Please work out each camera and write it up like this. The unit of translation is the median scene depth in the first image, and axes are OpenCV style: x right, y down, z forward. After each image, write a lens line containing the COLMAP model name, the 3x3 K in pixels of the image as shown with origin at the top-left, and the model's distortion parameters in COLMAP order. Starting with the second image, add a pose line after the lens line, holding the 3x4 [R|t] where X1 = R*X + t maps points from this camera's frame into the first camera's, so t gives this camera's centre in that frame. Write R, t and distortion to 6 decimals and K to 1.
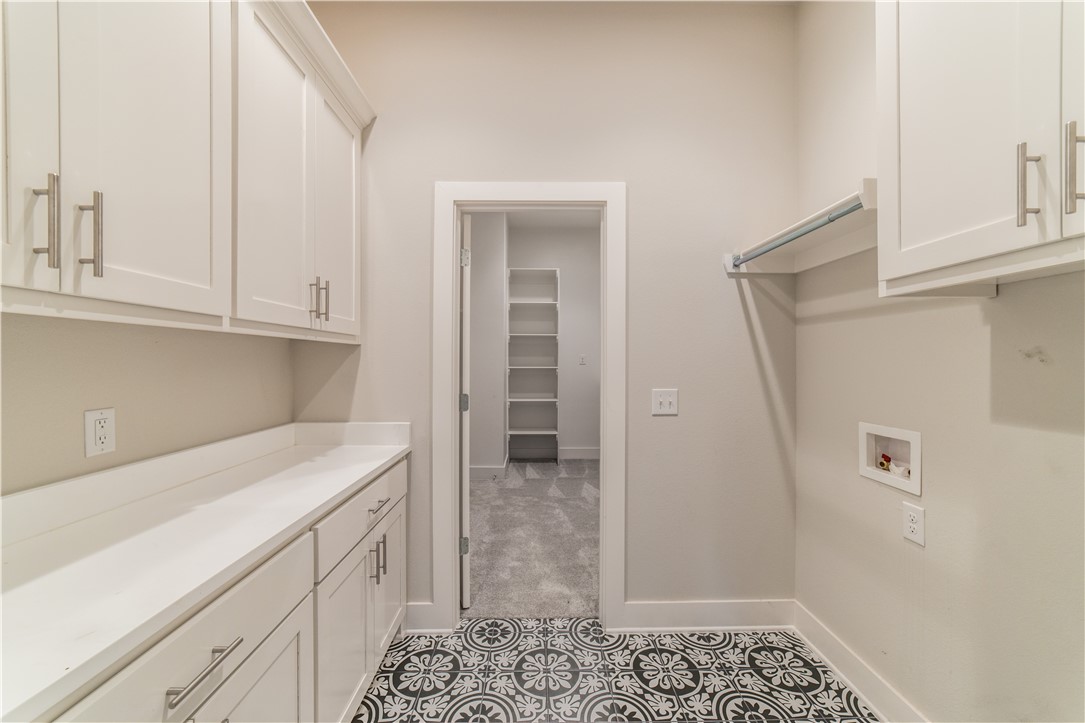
lens RADIAL K [[415.0, 0, 542.3], [0, 415.0, 361.9], [0, 0, 1]] dist [-0.023409, 0.009416]
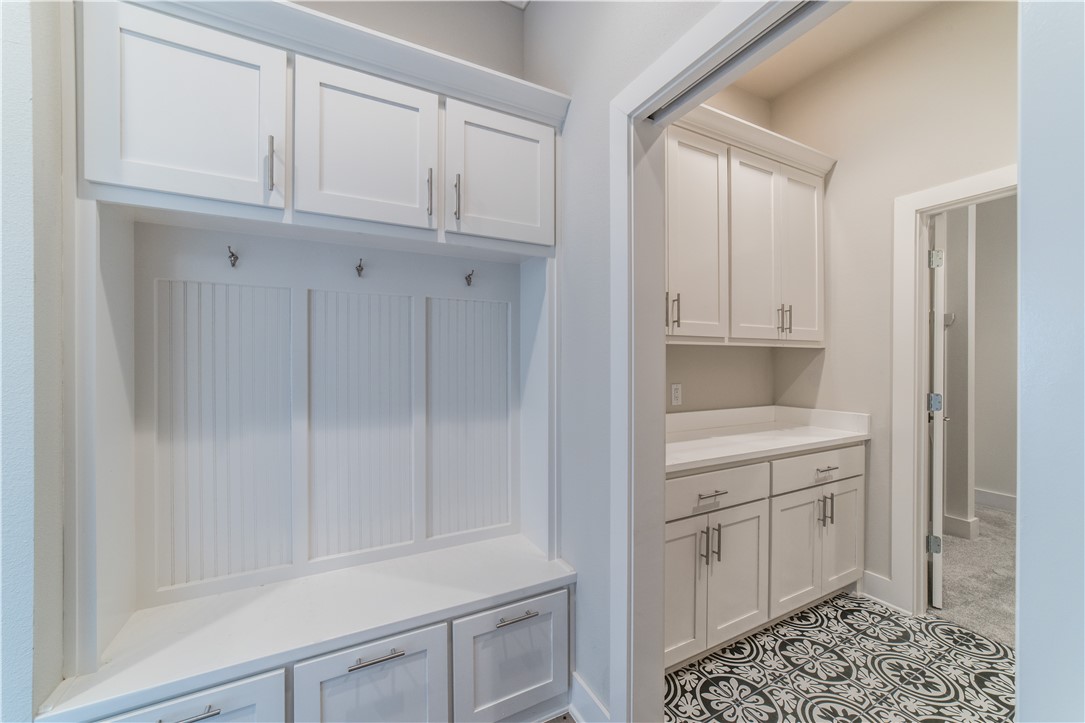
lens RADIAL K [[415.0, 0, 542.3], [0, 415.0, 361.9], [0, 0, 1]] dist [-0.023409, 0.009416]
pose [[0.440213, 0.001419, -0.897892, 0.318874], [-0.001675, 0.999998, 0.000759, 0.000903], [0.897892, 0.001170, 0.440214, -0.335818]]
